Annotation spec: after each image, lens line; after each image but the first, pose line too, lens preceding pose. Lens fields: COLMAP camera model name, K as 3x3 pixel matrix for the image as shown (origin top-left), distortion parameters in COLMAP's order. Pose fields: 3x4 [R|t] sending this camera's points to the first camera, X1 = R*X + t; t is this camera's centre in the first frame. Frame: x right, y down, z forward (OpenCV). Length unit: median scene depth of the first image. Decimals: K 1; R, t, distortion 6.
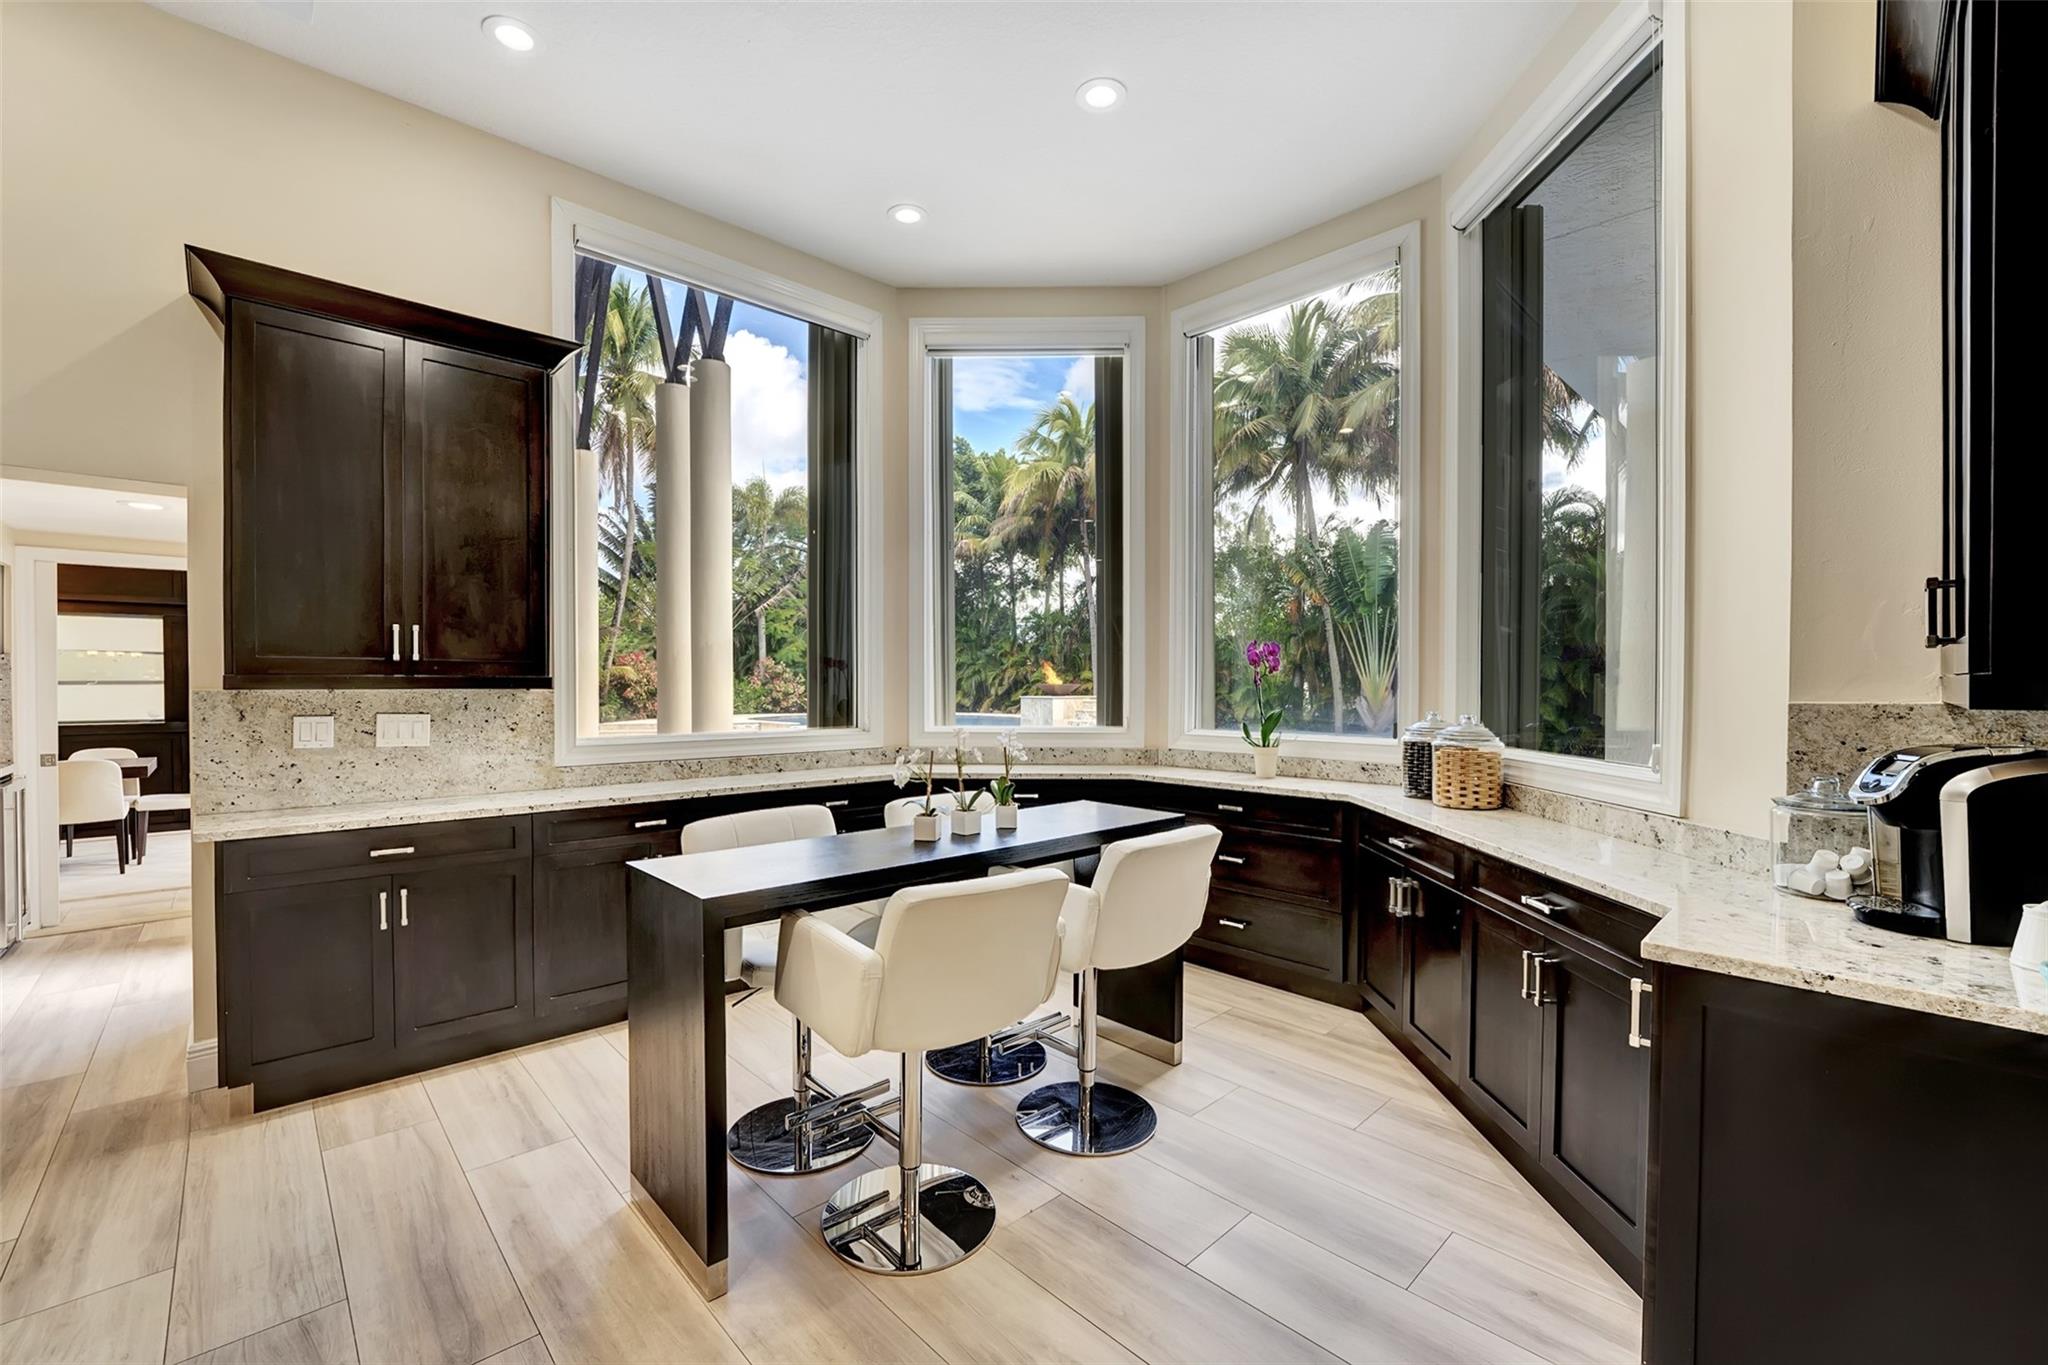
lens RADIAL K [[849.0, 0, 1014.5], [0, 849.0, 692.0], [0, 0, 1]] dist [-0.015246, 0.000137]
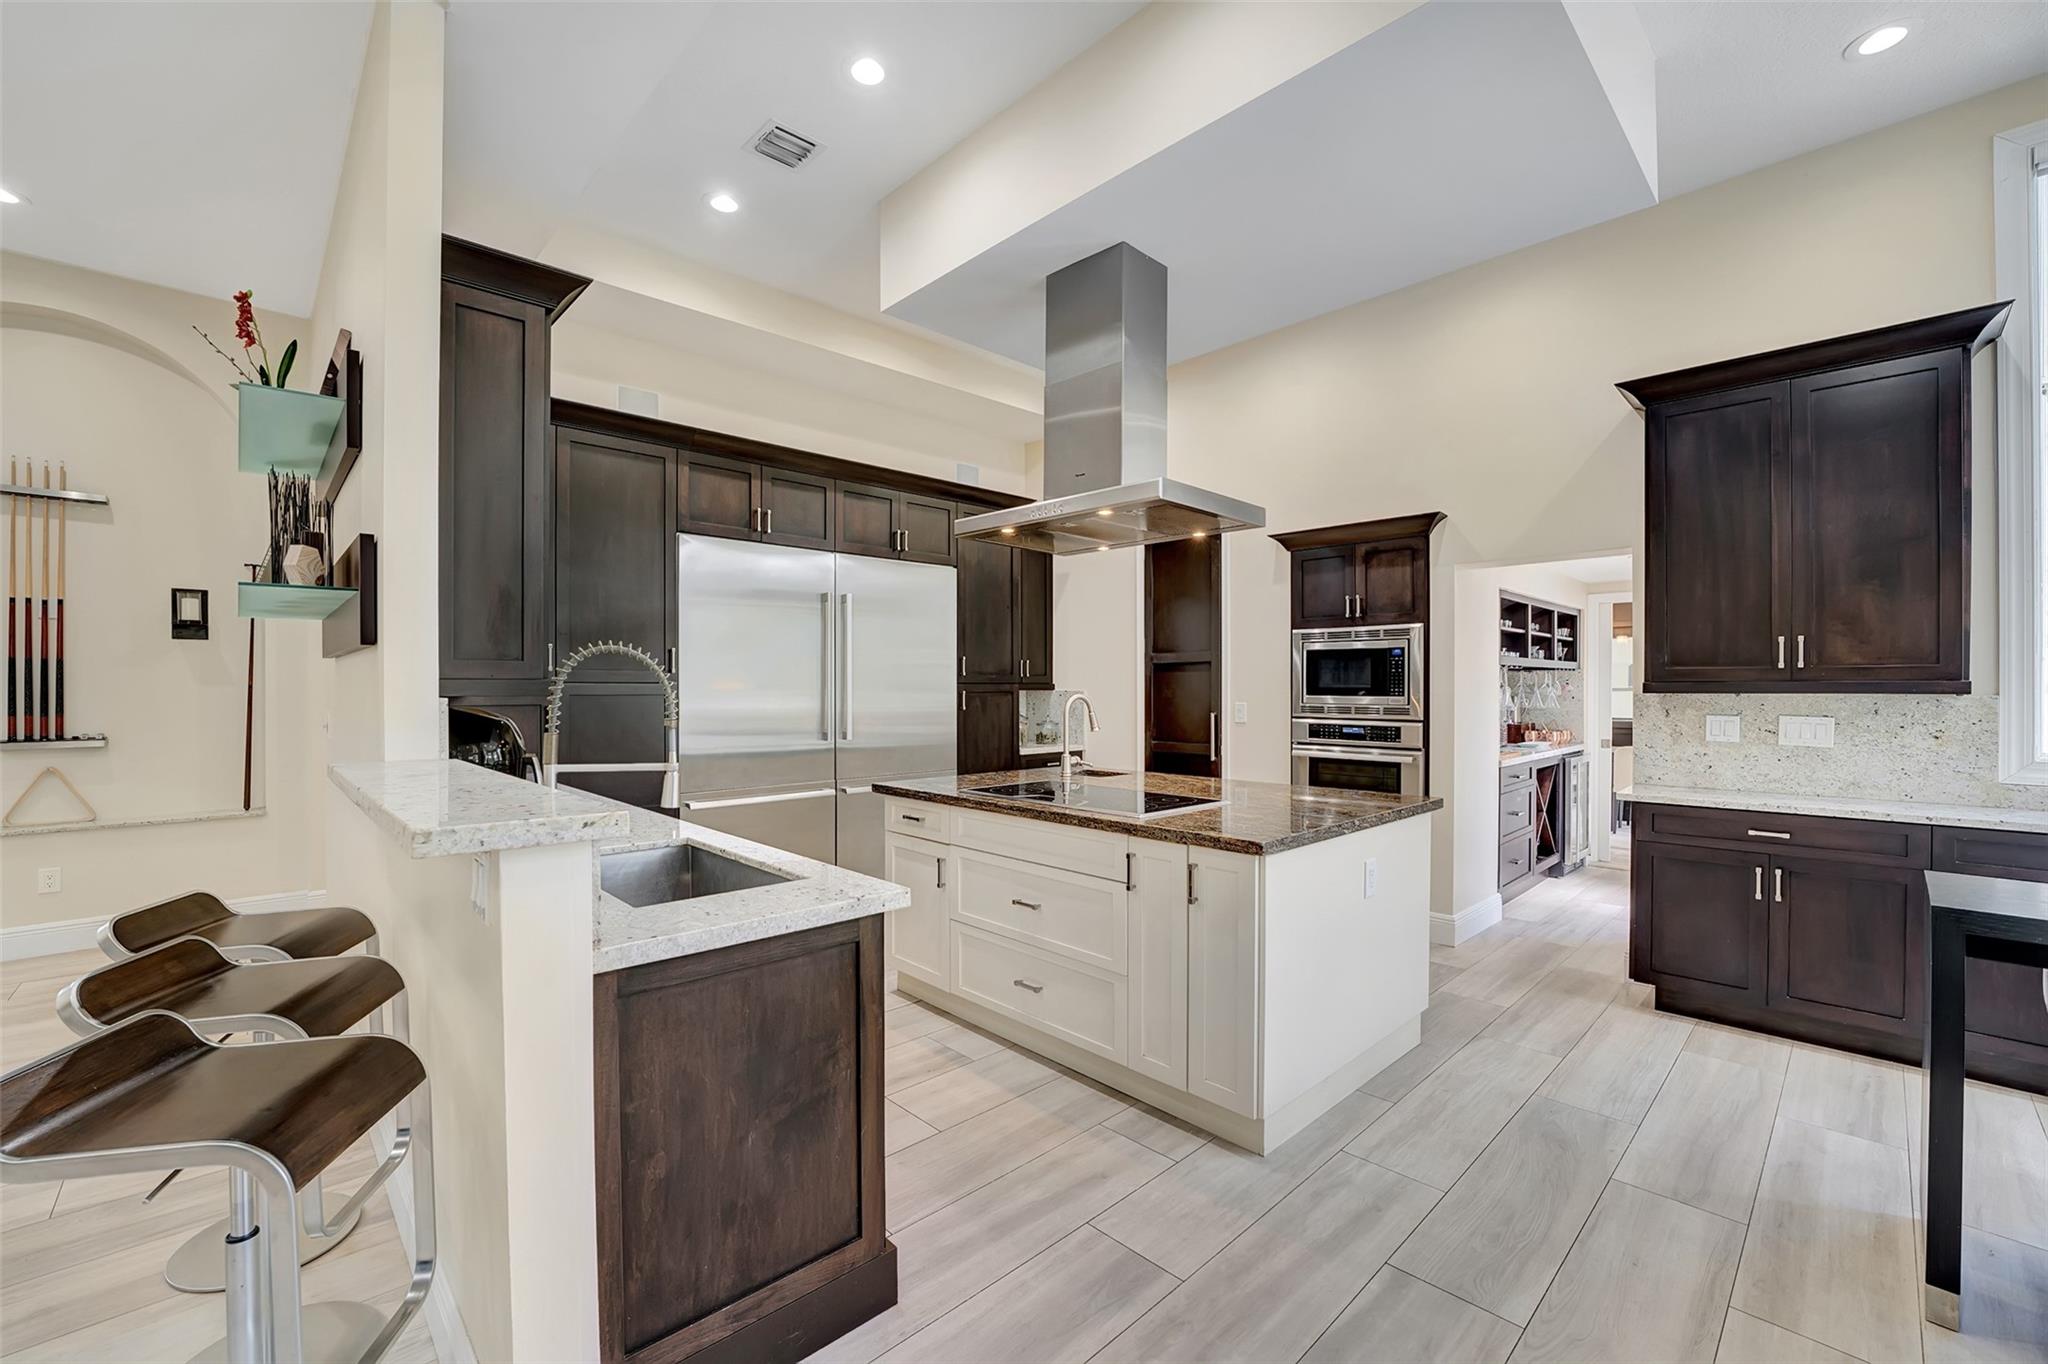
lens RADIAL K [[849.0, 0, 1015.2], [0, 849.0, 688.2], [0, 0, 1]] dist [-0.015246, 0.000137]
pose [[0.025691, -0.001572, -0.999669, 0.369225], [-0.010270, 0.999946, -0.001836, 0.002048], [0.999617, 0.010314, 0.025674, -0.060560]]
